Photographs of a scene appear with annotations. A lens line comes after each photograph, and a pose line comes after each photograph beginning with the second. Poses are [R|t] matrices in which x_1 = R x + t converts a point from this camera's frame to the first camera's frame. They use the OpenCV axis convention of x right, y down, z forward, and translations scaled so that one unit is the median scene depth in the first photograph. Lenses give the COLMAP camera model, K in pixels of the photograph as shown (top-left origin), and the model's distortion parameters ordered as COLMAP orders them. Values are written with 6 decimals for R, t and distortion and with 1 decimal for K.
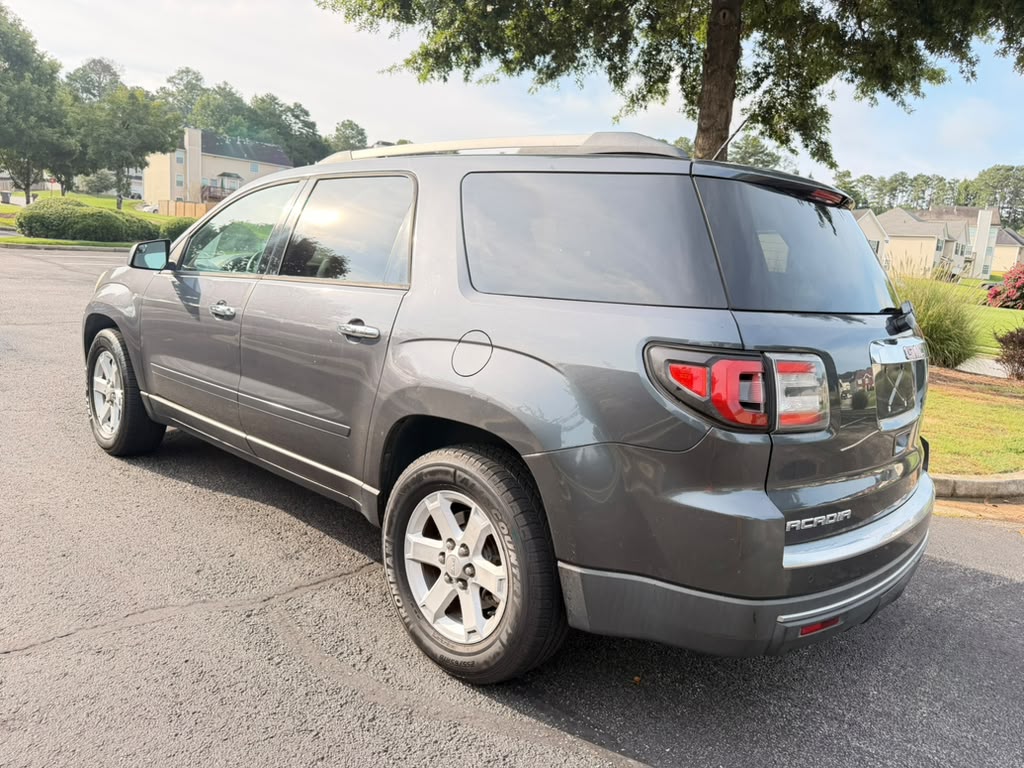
lens RADIAL K [[731.1, 0, 495.9], [0, 731.1, 381.1], [0, 0, 1]] dist [0.035519, -0.042349]
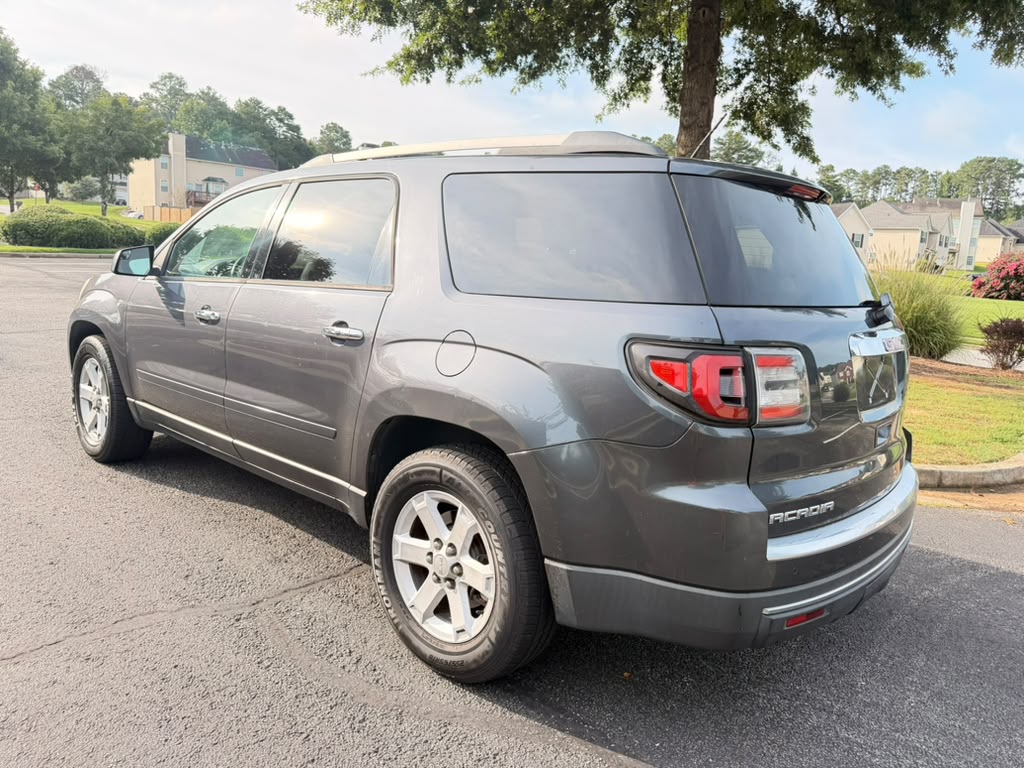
lens RADIAL K [[731.1, 0, 489.9], [0, 731.1, 376.1], [0, 0, 1]] dist [0.035519, -0.042349]
pose [[0.999800, -0.018805, 0.006778, 0.002689], [0.018847, 0.999803, -0.006184, 0.000161], [-0.006660, 0.006311, 0.999958, -0.002035]]
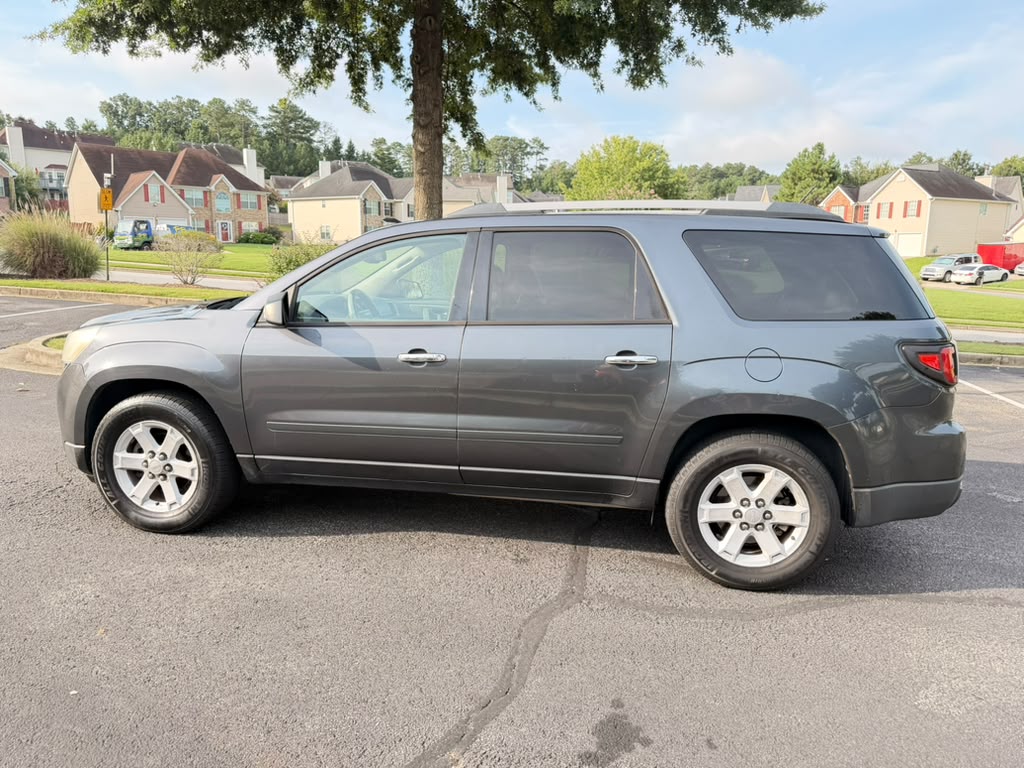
lens RADIAL K [[731.1, 0, 492.5], [0, 731.1, 391.1], [0, 0, 1]] dist [0.035519, -0.042349]
pose [[0.835019, -0.165172, 0.524844, -0.477439], [0.134965, 0.986223, 0.095645, -0.076563], [-0.533411, -0.009030, 0.845808, 0.027517]]
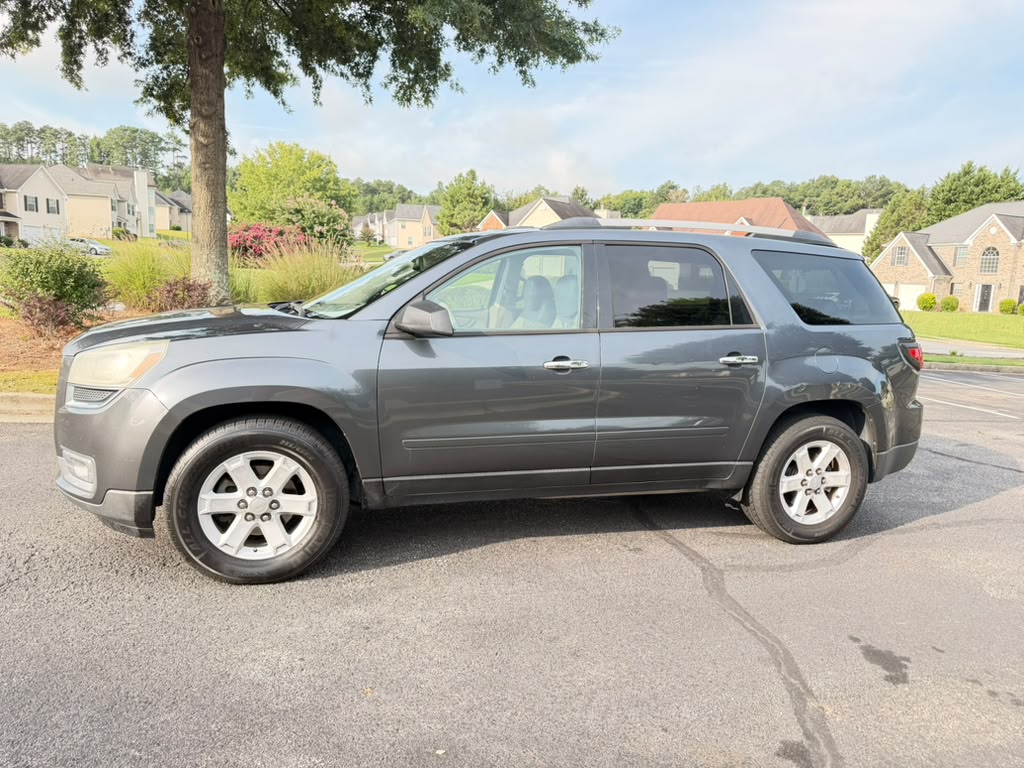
lens RADIAL K [[731.1, 0, 510.4], [0, 731.1, 393.8], [0, 0, 1]] dist [0.035519, -0.042349]
pose [[0.485466, -0.194676, 0.852305, -0.759690], [0.130096, 0.980125, 0.149770, -0.128723], [-0.864521, 0.038173, 0.501144, 0.297663]]
